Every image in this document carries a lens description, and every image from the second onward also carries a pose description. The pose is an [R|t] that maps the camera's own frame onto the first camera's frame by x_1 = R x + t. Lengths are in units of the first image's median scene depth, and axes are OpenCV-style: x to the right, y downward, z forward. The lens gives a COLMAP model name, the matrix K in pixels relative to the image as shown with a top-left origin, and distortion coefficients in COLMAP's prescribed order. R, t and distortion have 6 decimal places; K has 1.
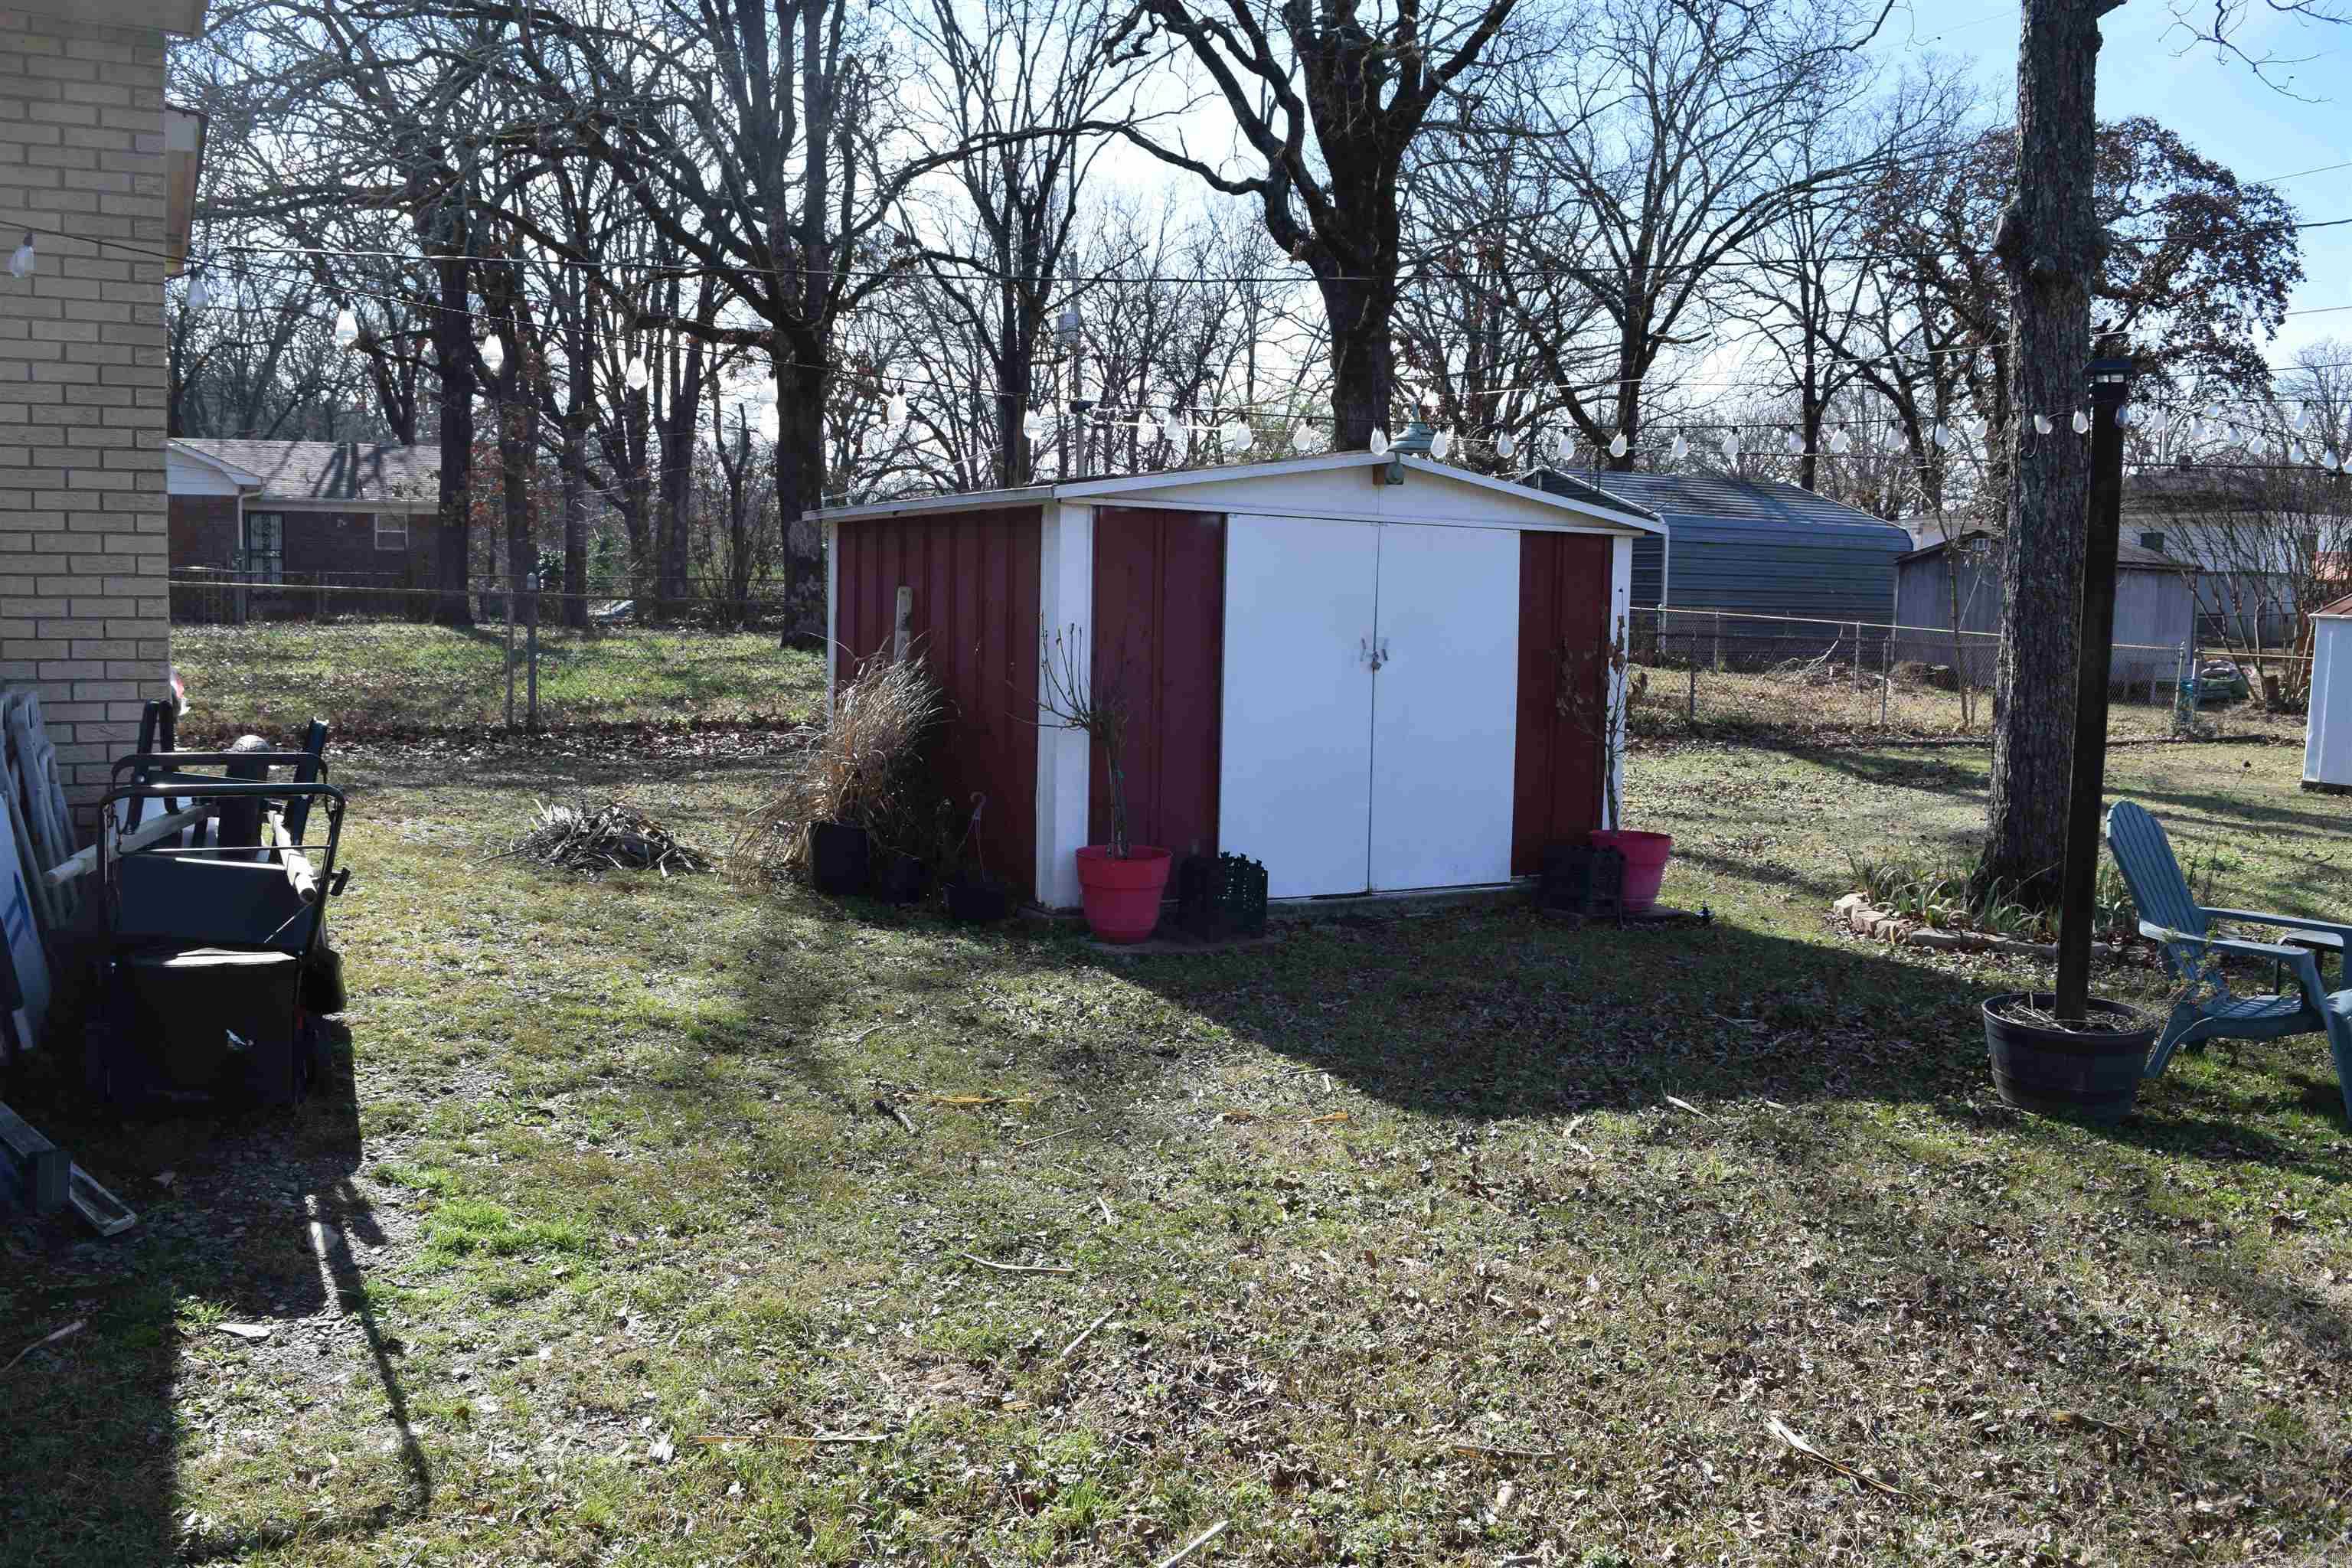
lens RADIAL K [[1846.3, 0, 1173.1], [0, 1846.3, 772.3], [0, 0, 1]] dist [-0.098639, 0.025906]
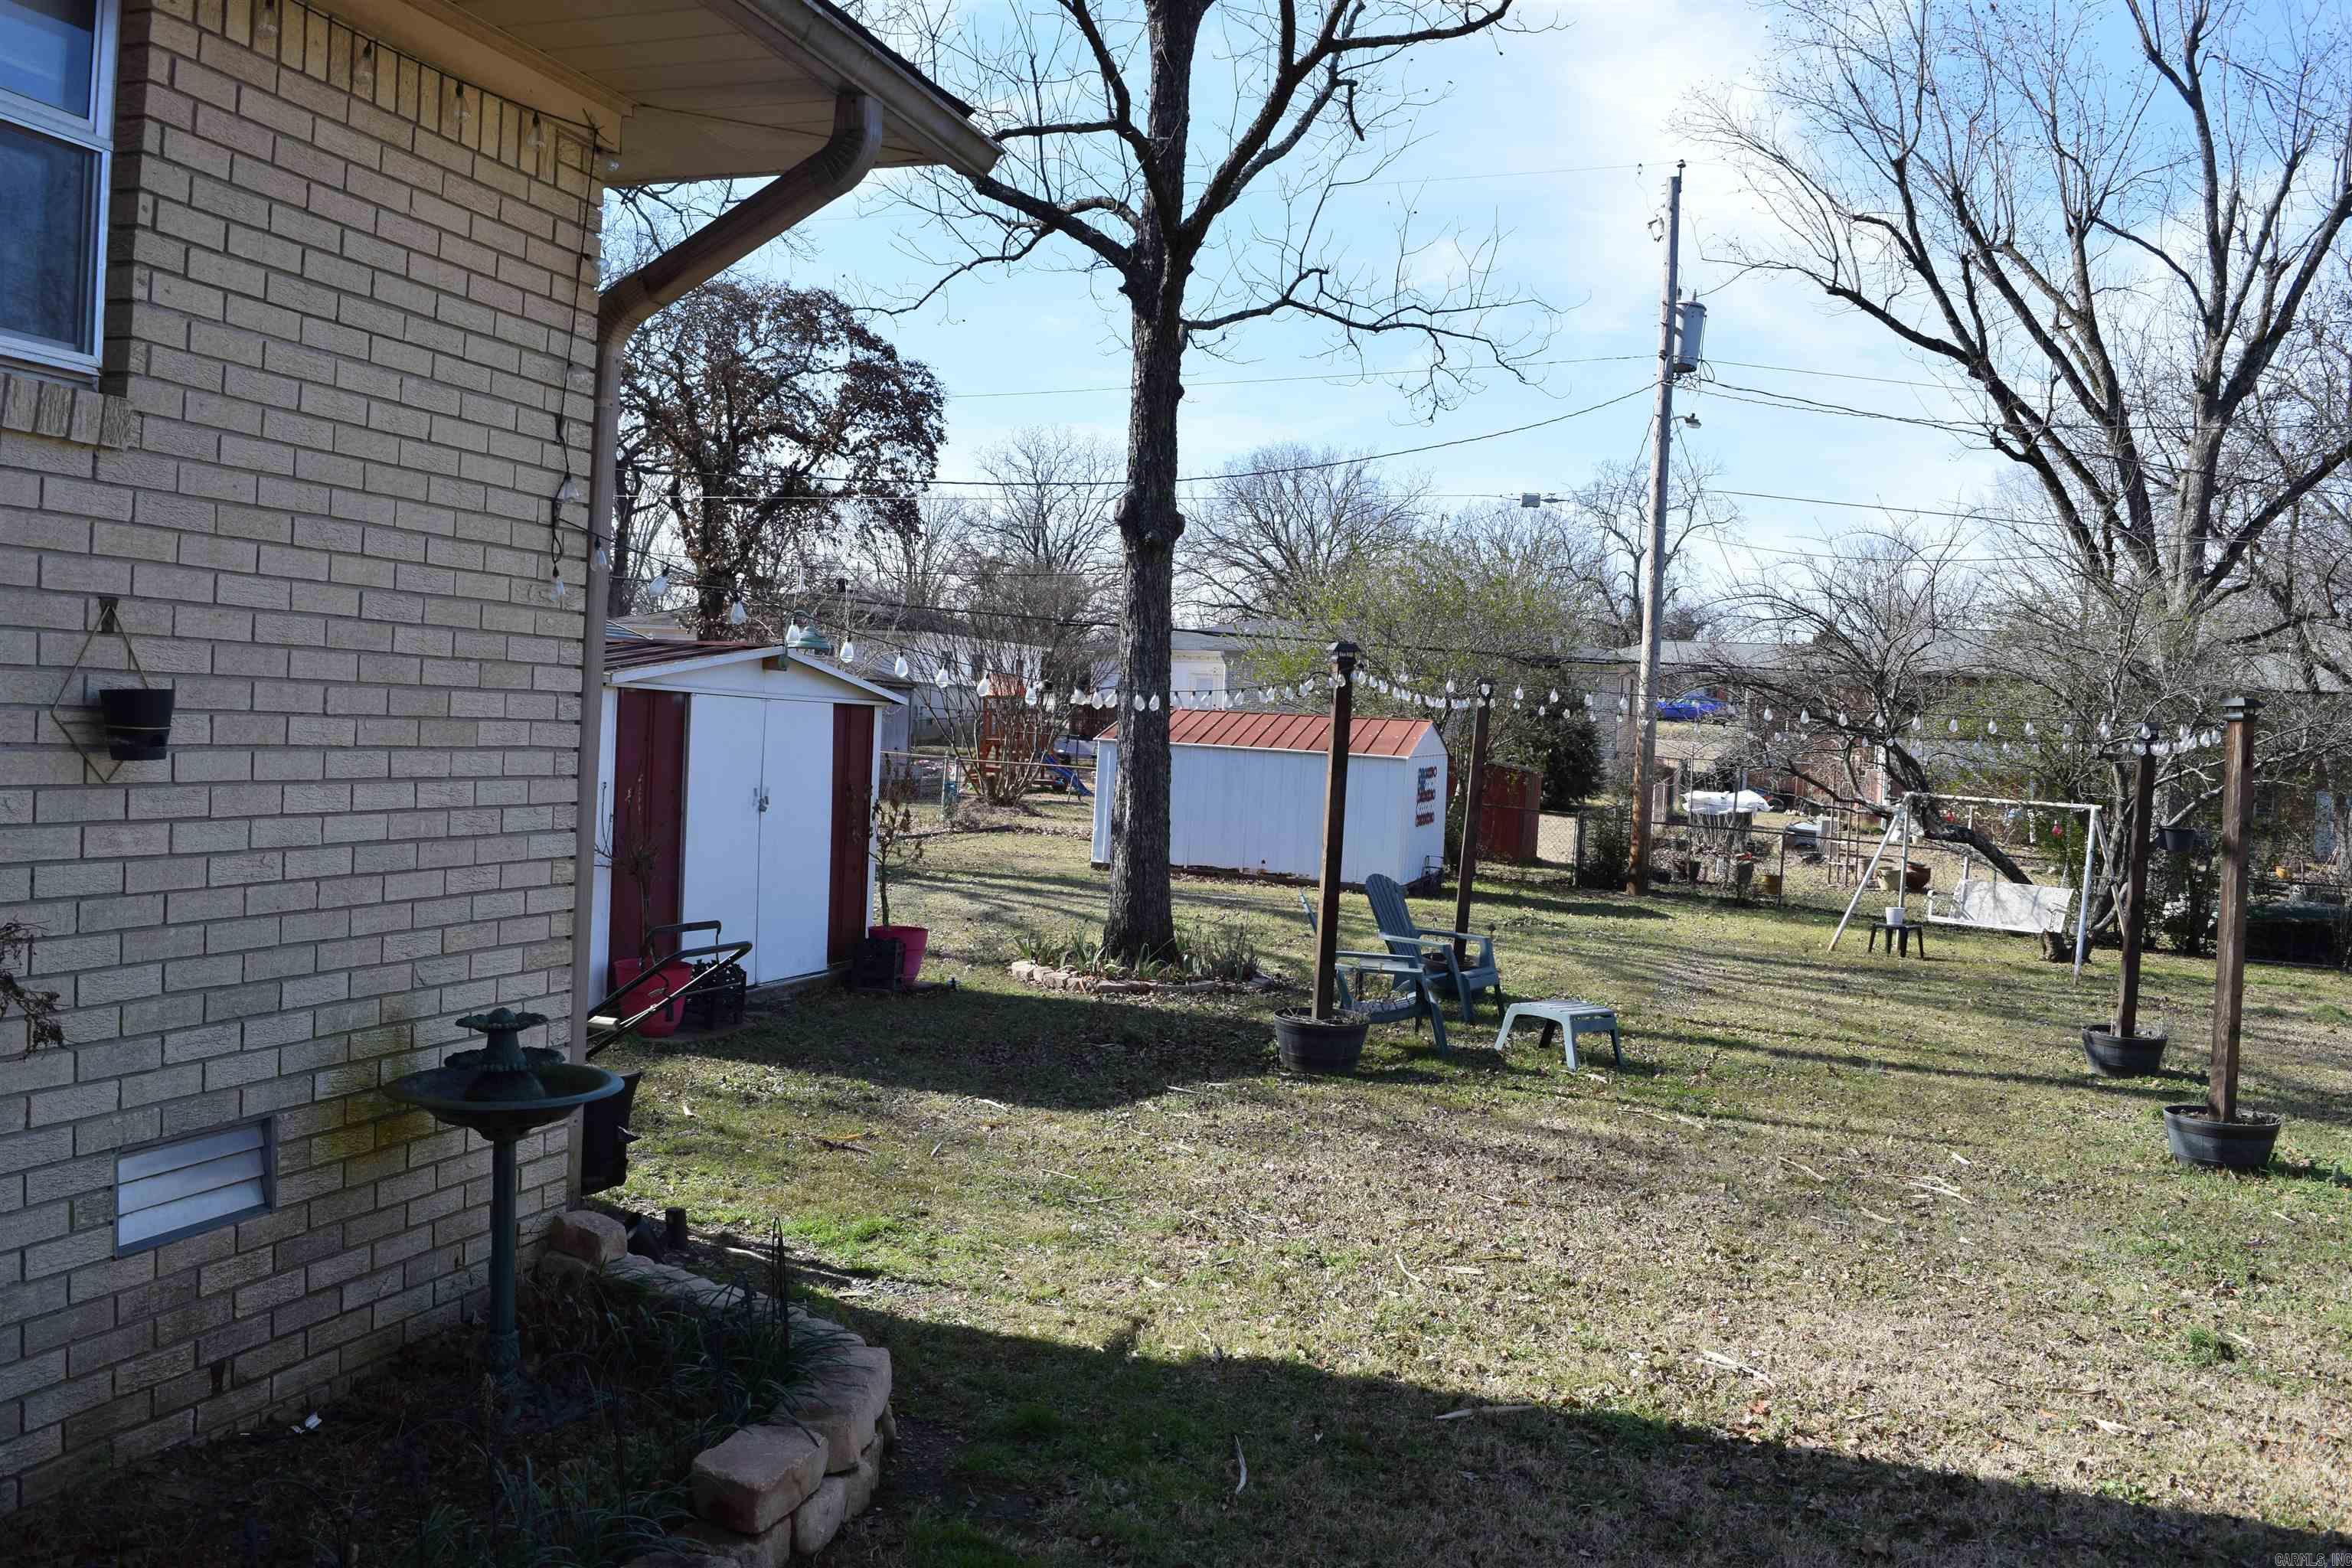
lens RADIAL K [[1846.3, 0, 1173.1], [0, 1846.3, 772.3], [0, 0, 1]] dist [-0.098639, 0.025906]
pose [[0.739594, -0.001957, 0.673050, -0.516704], [0.032791, 0.998913, -0.033128, -0.029393], [-0.672254, 0.046572, 0.738854, -0.142426]]
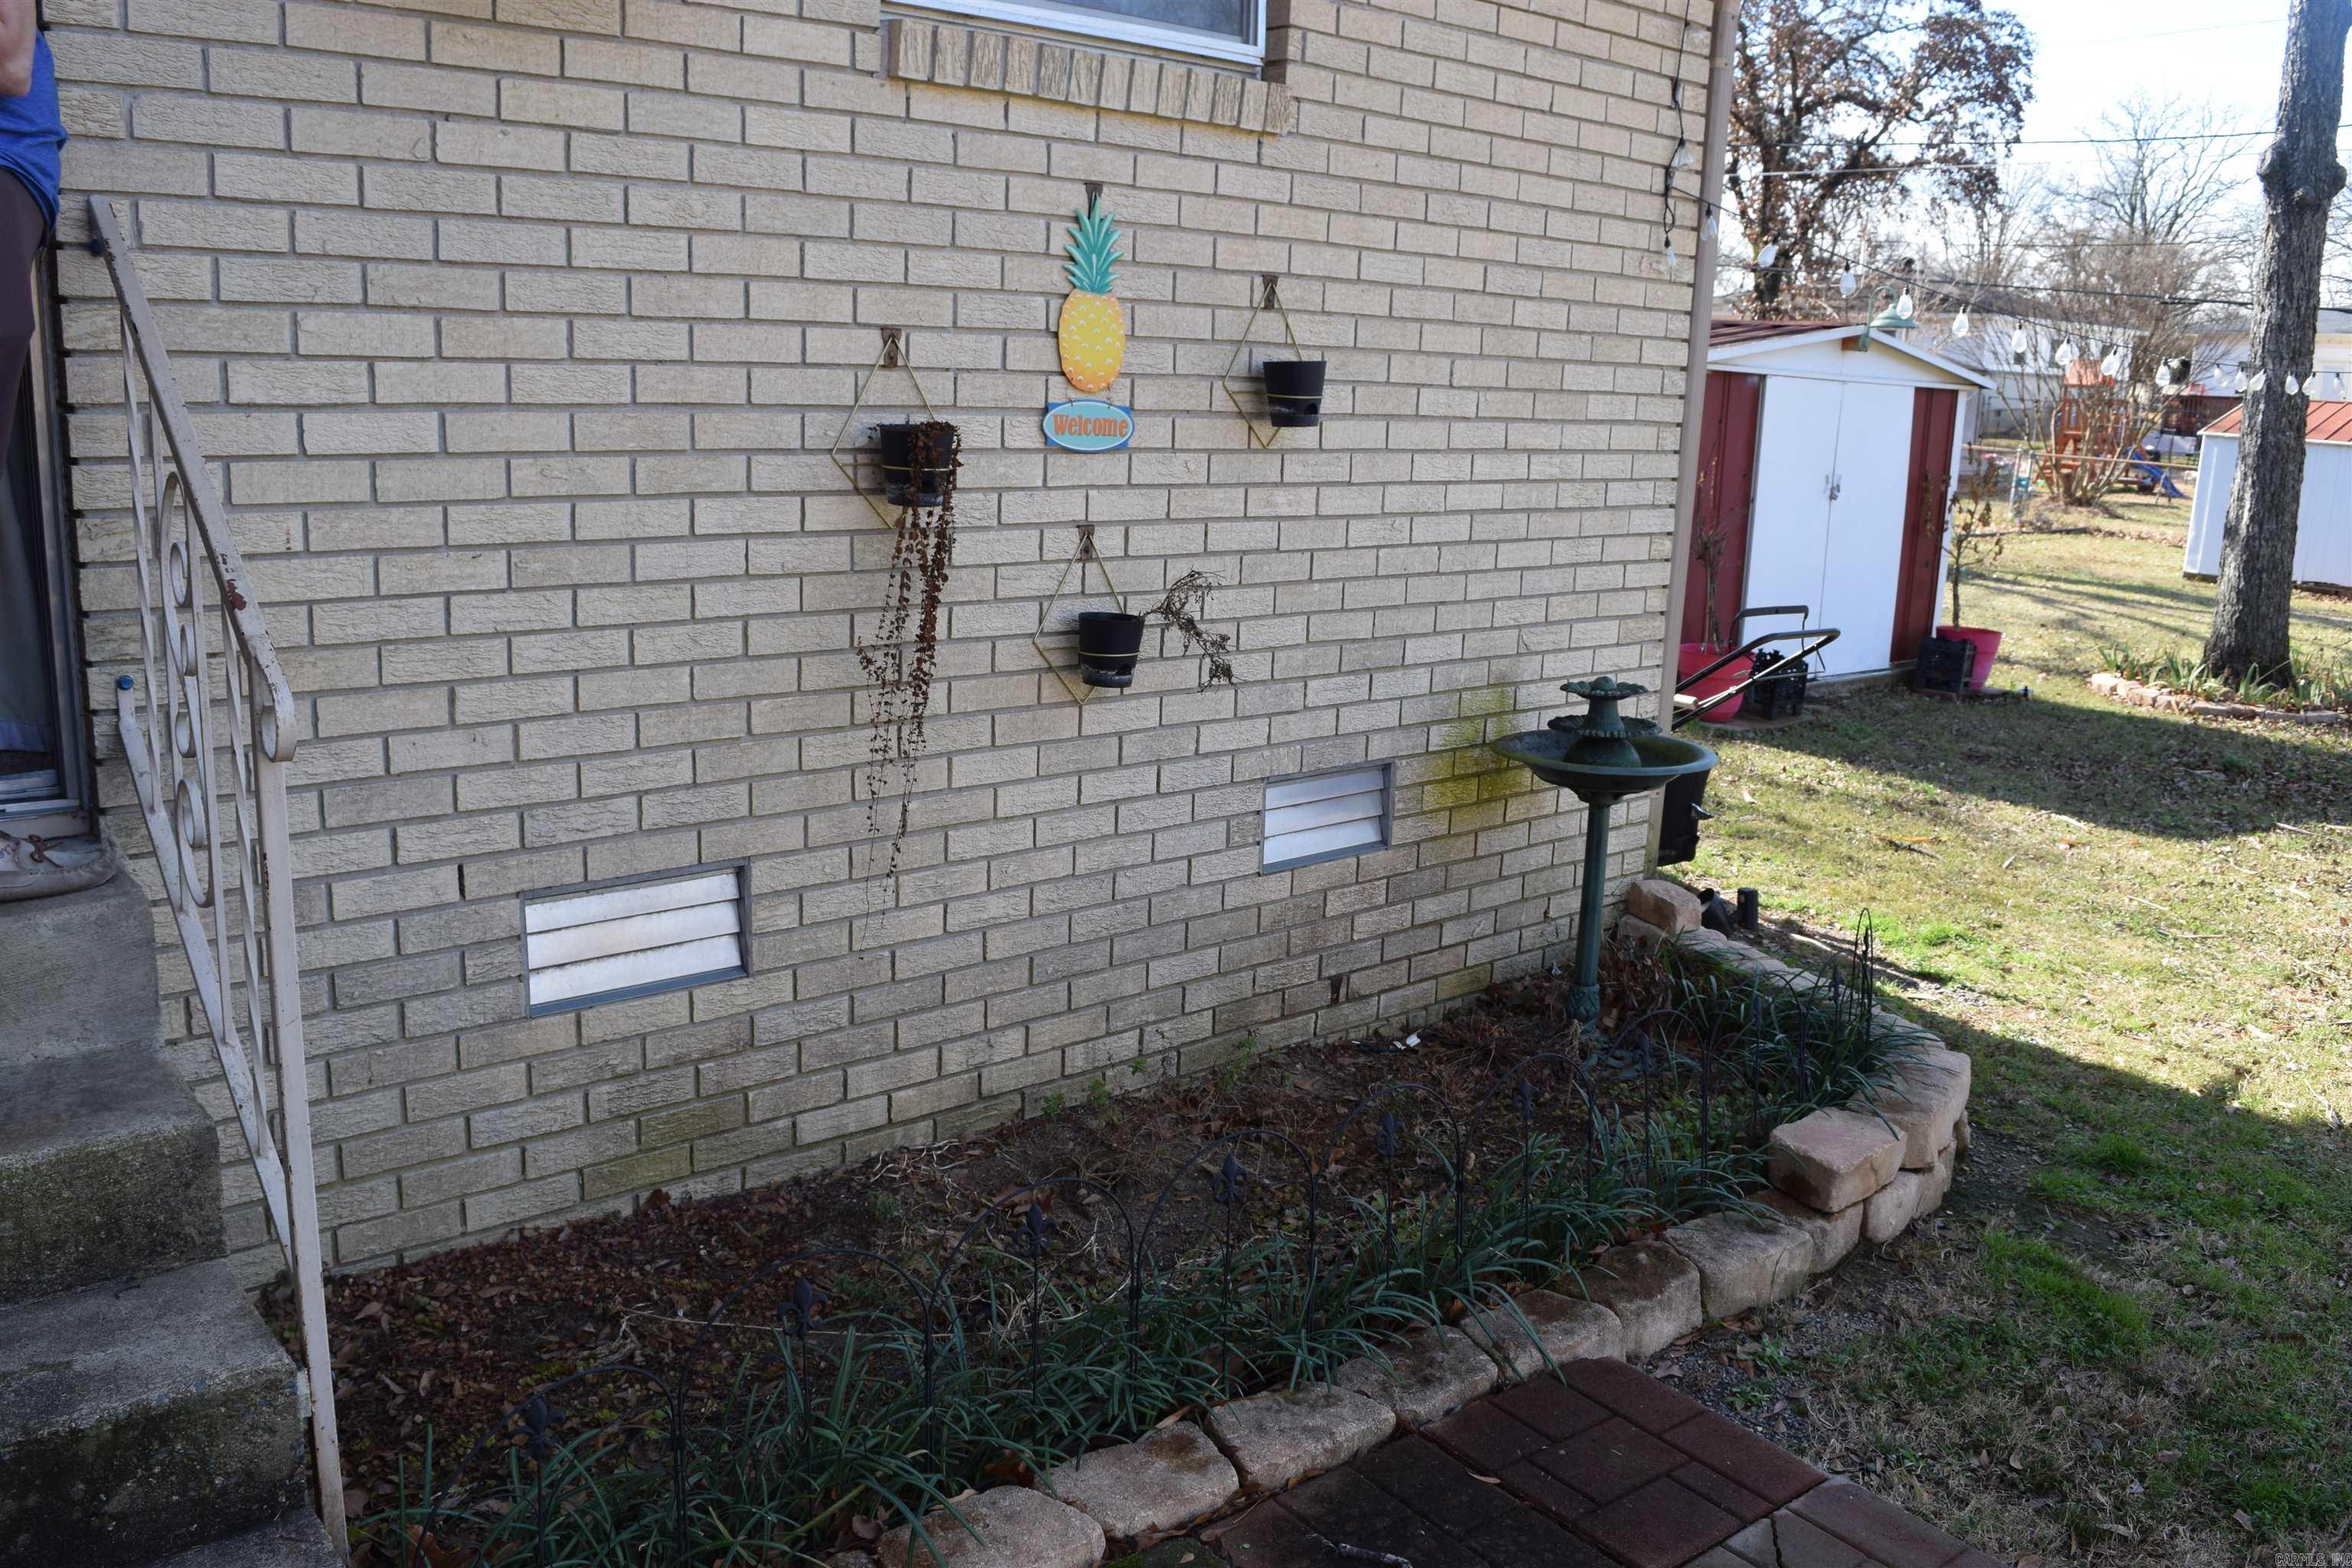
lens RADIAL K [[1838.2, 0, 1171.8], [0, 1838.2, 773.8], [0, 0, 1]] dist [-0.100450, 0.027143]
pose [[0.982807, -0.025709, 0.182839, -0.530491], [0.002563, 0.992063, 0.125717, -0.025572], [-0.184620, -0.123087, 0.975072, -0.130971]]
